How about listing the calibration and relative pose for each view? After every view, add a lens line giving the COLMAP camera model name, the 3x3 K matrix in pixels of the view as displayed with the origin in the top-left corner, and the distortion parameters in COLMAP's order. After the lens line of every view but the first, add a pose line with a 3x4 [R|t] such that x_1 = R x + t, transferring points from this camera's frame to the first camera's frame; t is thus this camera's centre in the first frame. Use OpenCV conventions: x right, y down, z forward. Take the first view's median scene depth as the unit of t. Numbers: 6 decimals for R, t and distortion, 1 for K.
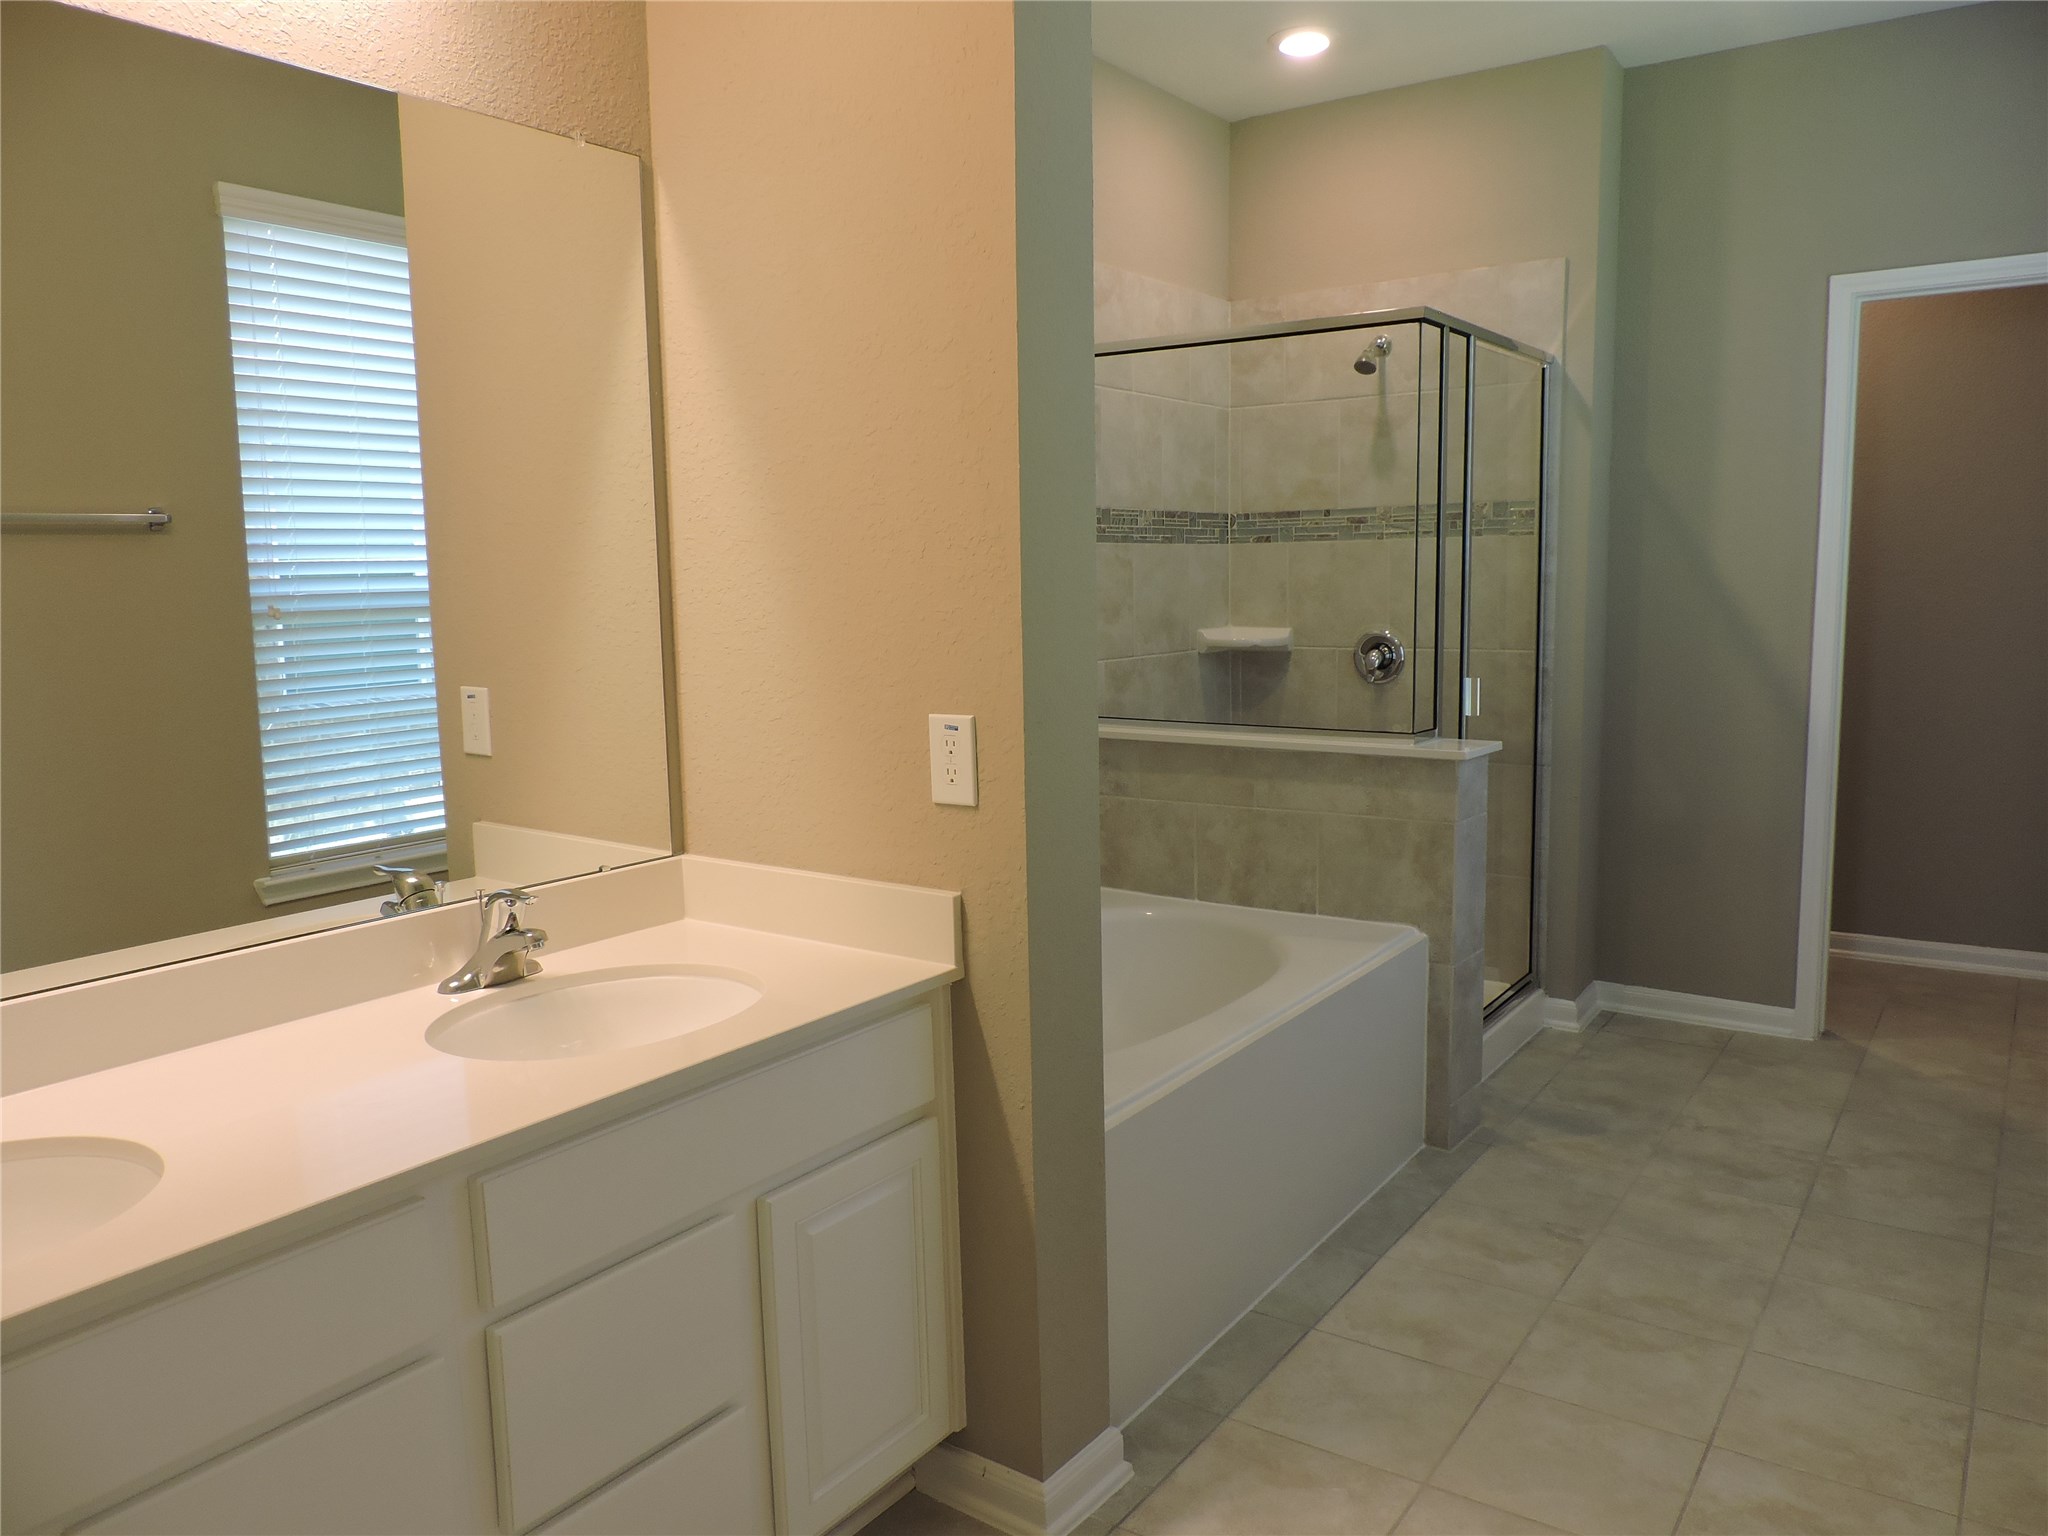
lens RADIAL K [[1475.6, 0, 1040.5], [0, 1475.6, 767.9], [0, 0, 1]] dist [-0.012209, 0.001224]
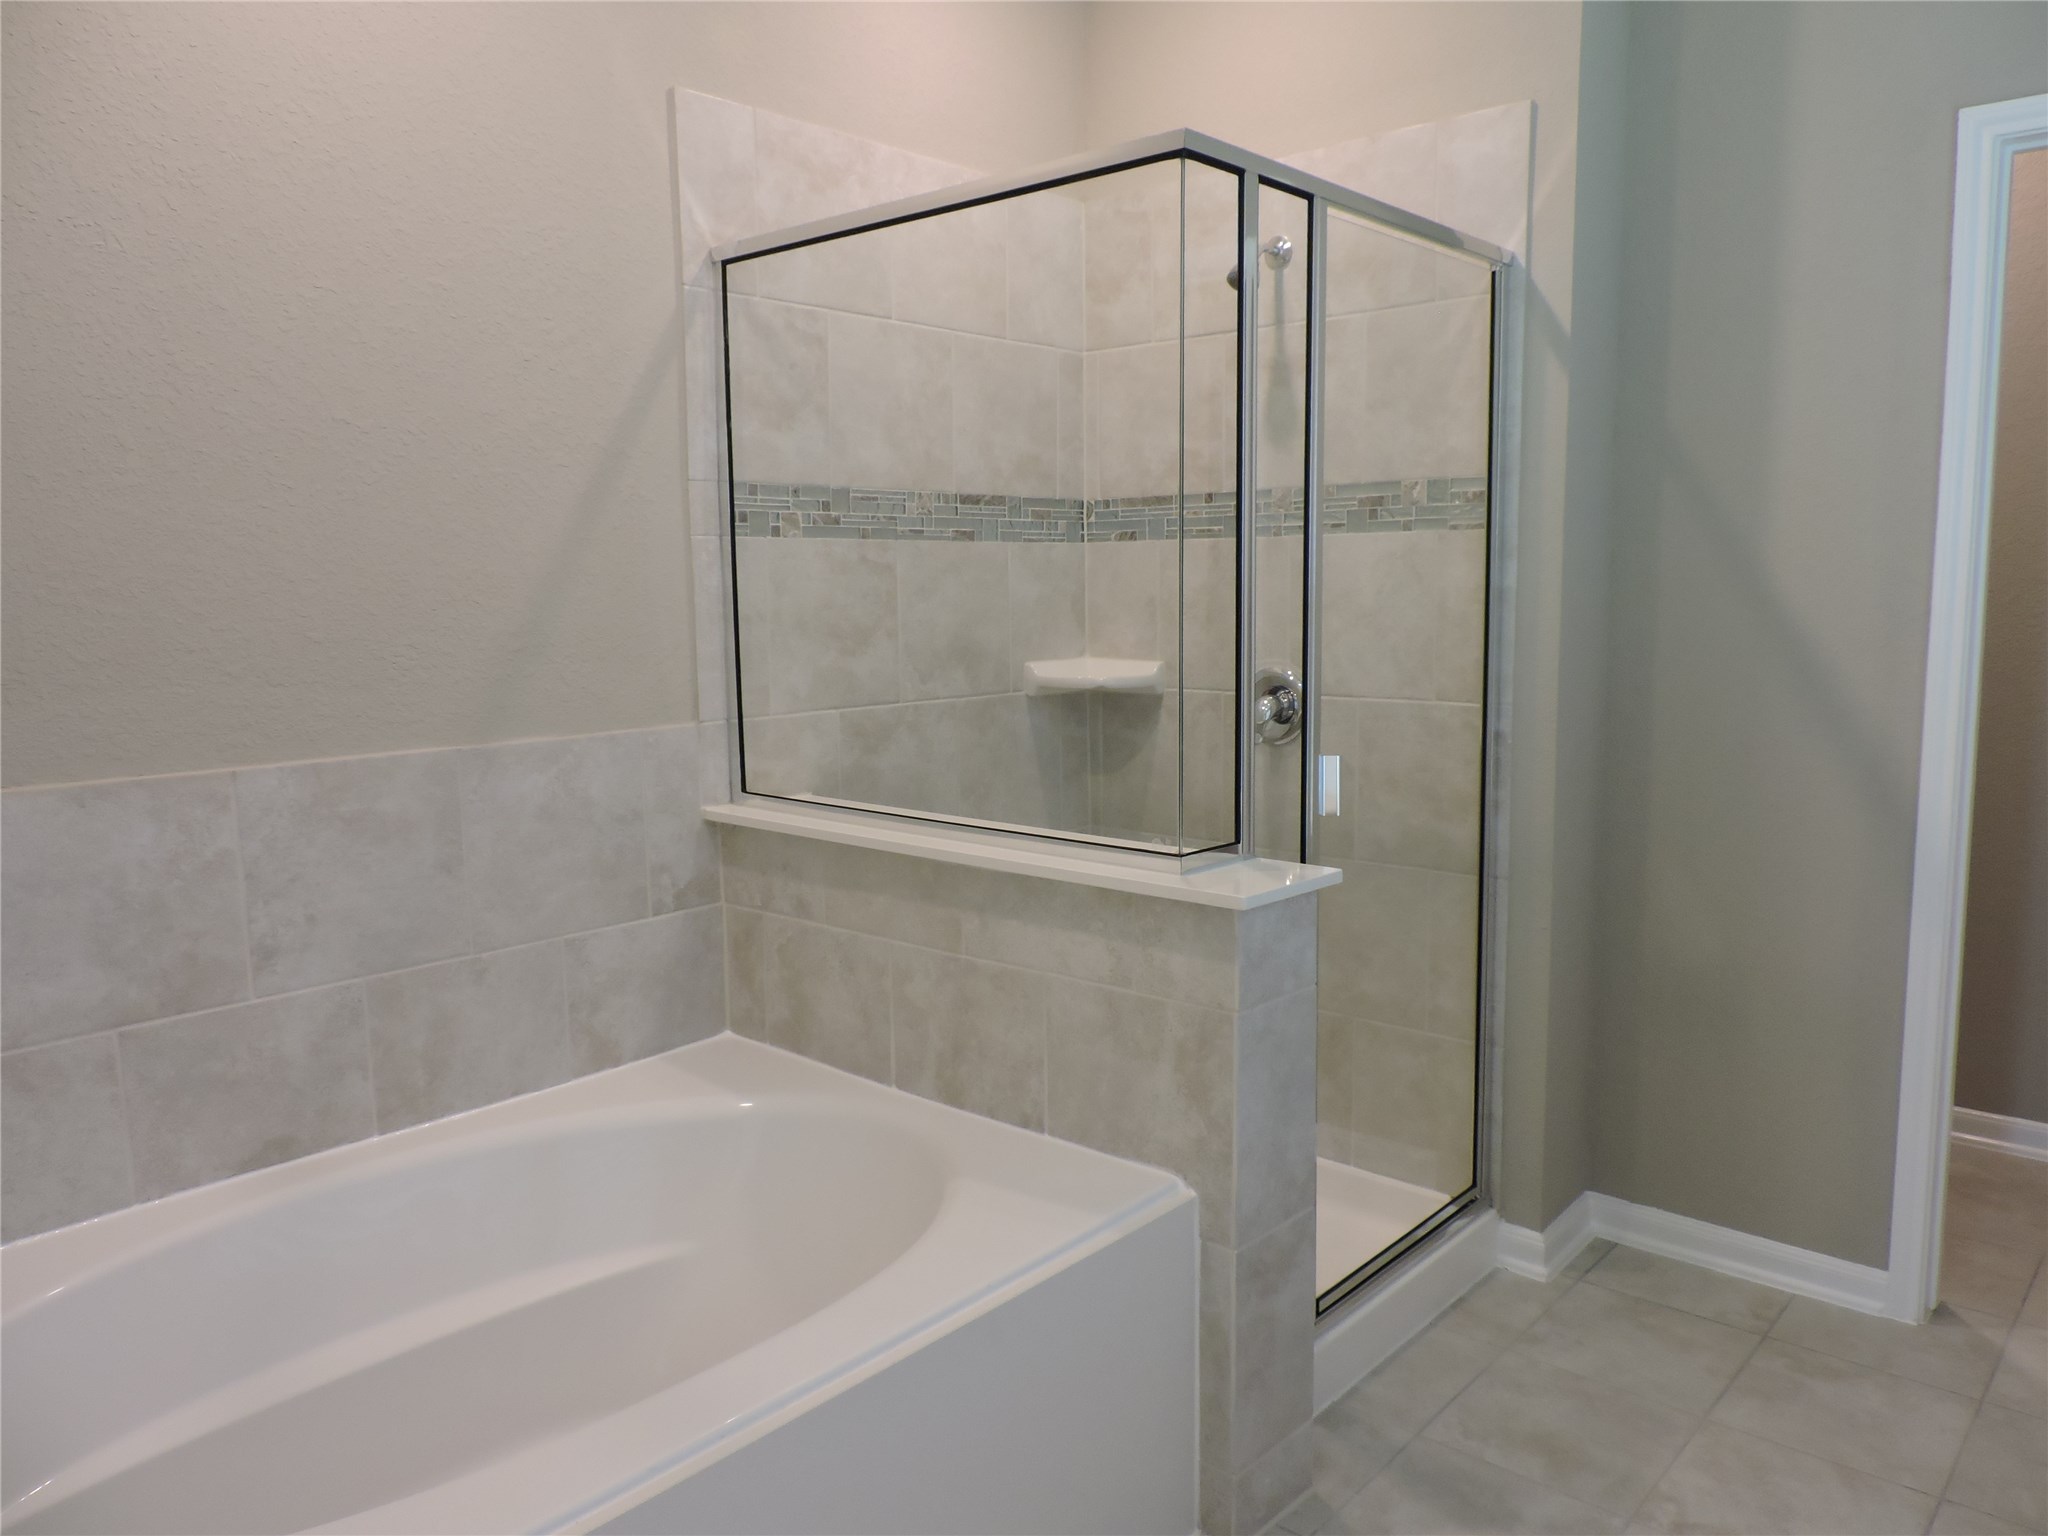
lens RADIAL K [[1475.6, 0, 1040.5], [0, 1475.6, 767.9], [0, 0, 1]] dist [-0.012209, 0.001224]
pose [[0.993827, 0.020800, -0.108974, 0.210340], [-0.021312, 0.999767, -0.003530, -0.044450], [0.108875, 0.005831, 0.994038, 0.322218]]
